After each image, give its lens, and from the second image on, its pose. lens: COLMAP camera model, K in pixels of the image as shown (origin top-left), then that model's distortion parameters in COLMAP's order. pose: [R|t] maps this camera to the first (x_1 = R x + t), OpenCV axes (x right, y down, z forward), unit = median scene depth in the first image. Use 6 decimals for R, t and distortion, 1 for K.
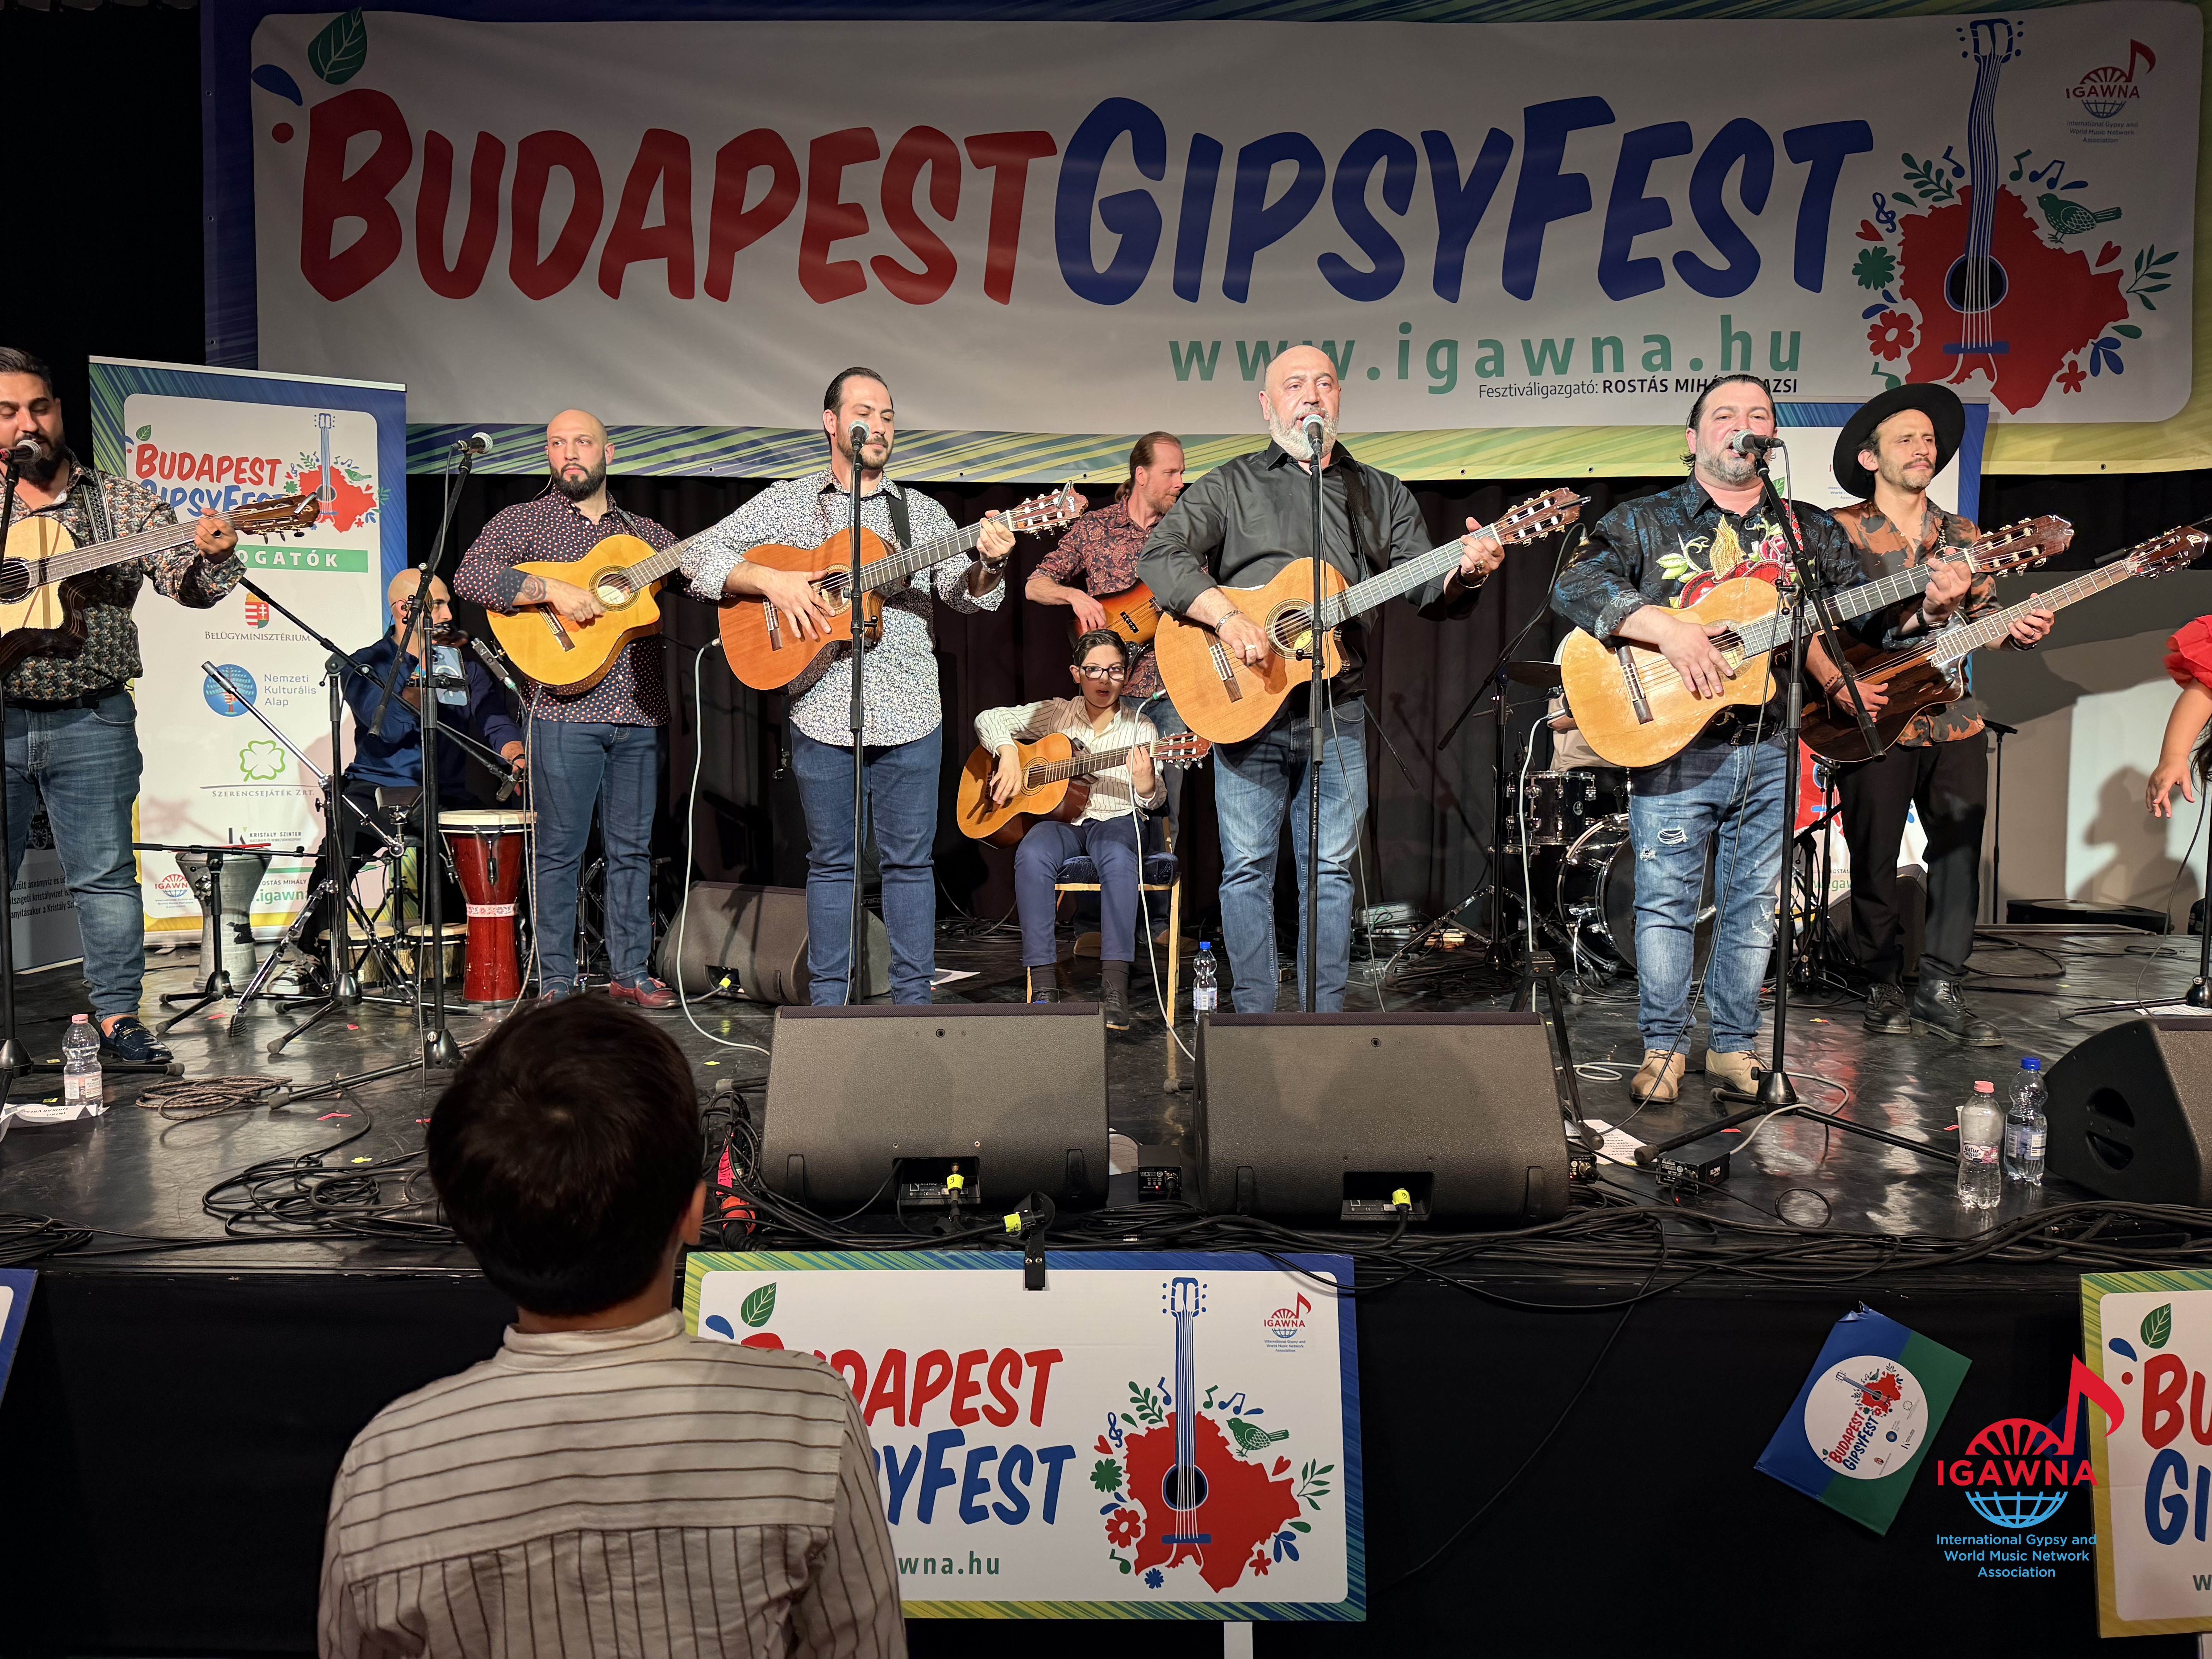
lens RADIAL K [[1549.8, 0, 1099.0], [0, 1549.8, 845.9], [0, 0, 1]] dist [0.010390, -0.023022]
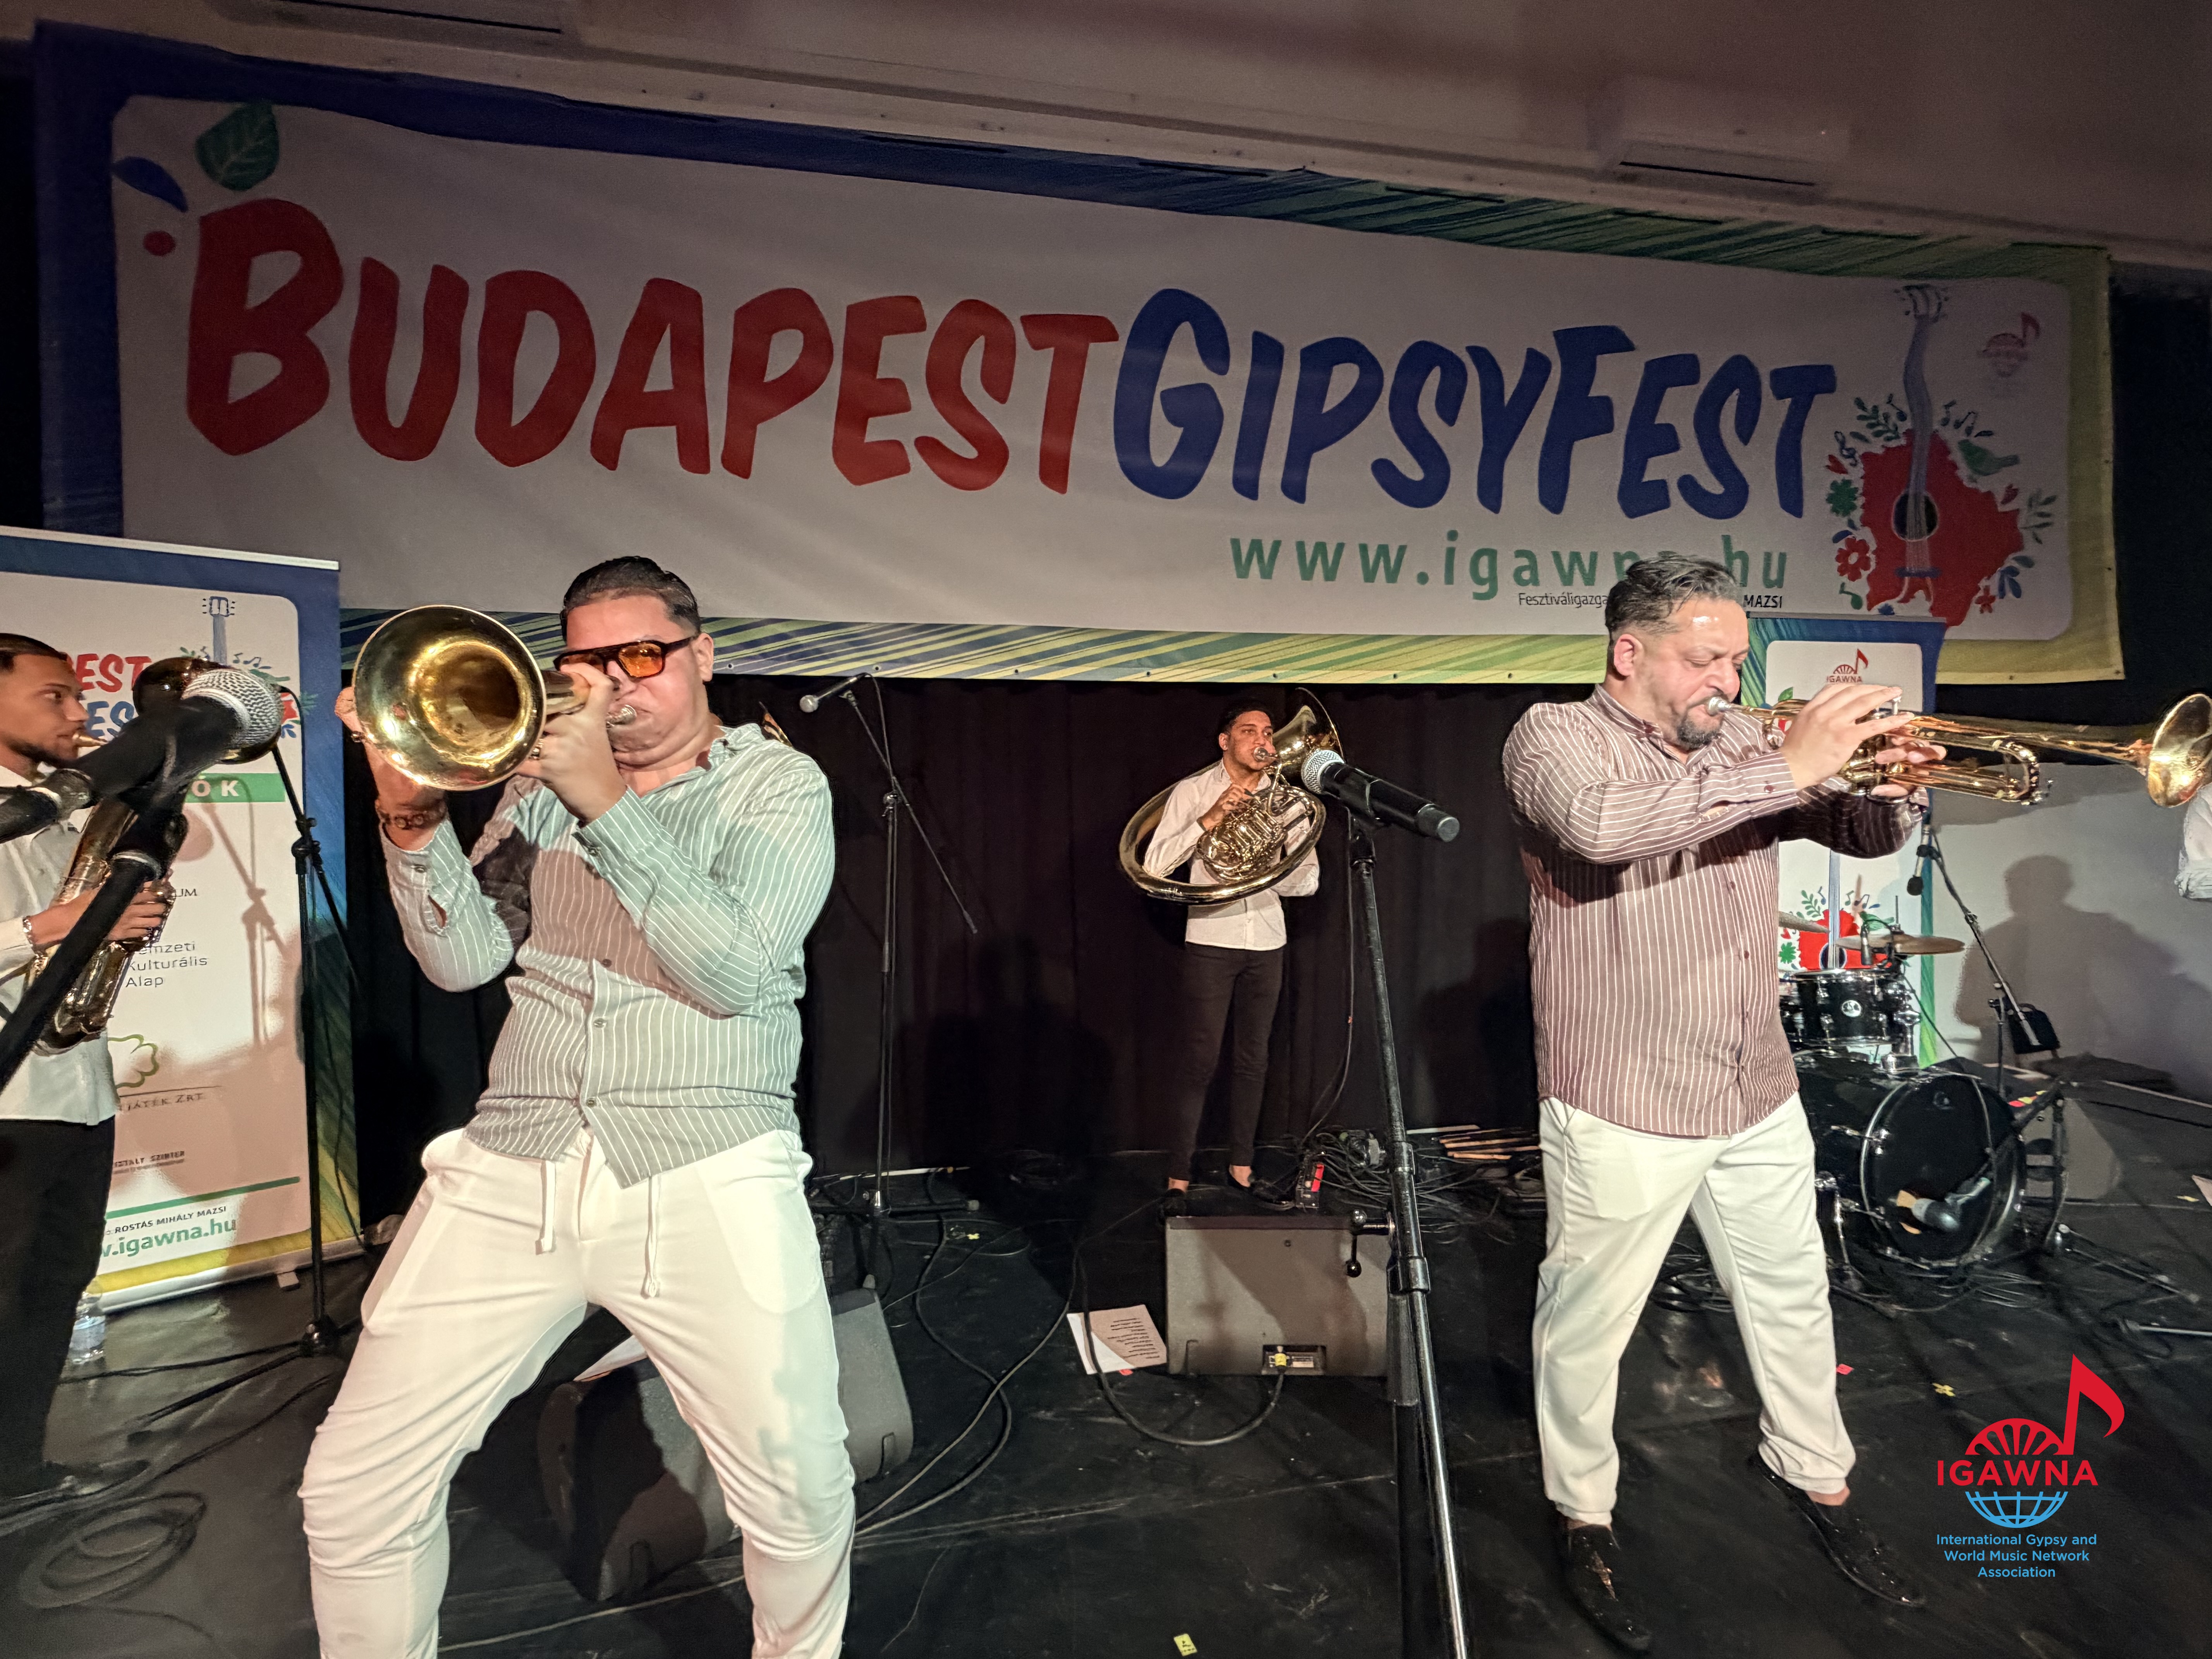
lens RADIAL K [[1047.1, 0, 1106.0], [0, 1047.1, 834.4], [0, 0, 1]] dist [-0.002993, -0.000397]
pose [[0.976481, -0.024734, 0.214182, -0.177491], [0.032848, 0.998868, -0.034404, -0.124125], [-0.213088, 0.040630, 0.976188, 0.392186]]
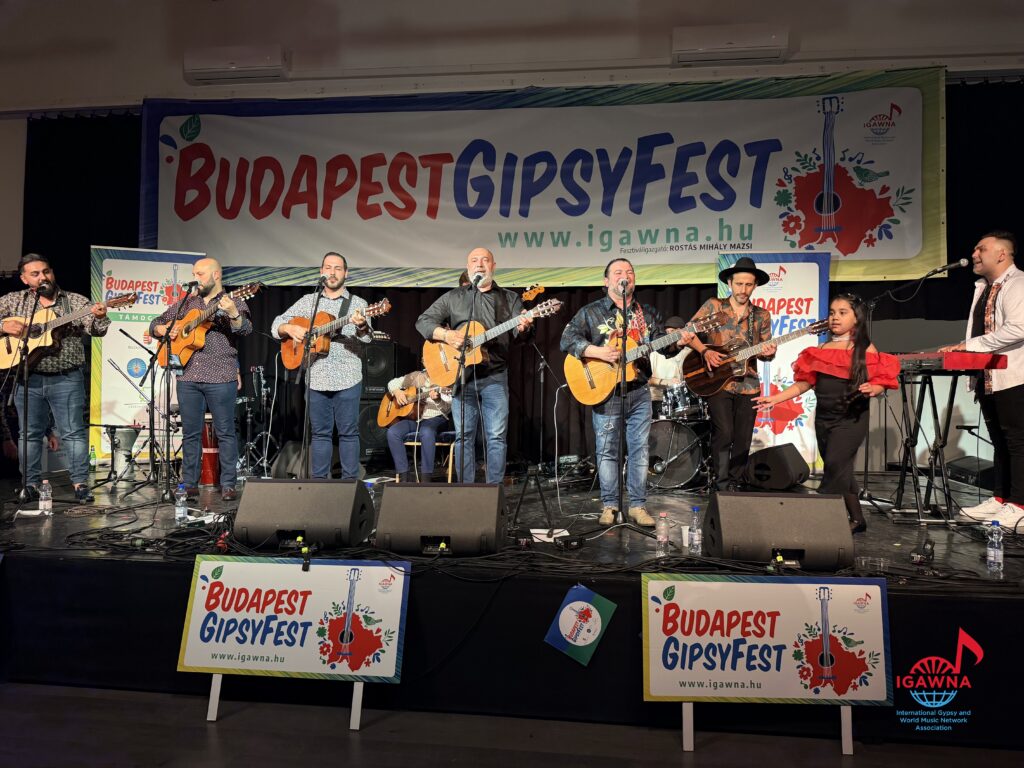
lens RADIAL K [[717.5, 0, 512.5], [0, 717.5, 390.8], [0, 0, 1]] dist [0.010390, -0.023022]
pose [[0.994605, 0.007311, -0.103474, 0.195129], [-0.014227, 0.997701, -0.066258, 0.010099], [0.102752, 0.067373, 0.992423, -0.142585]]
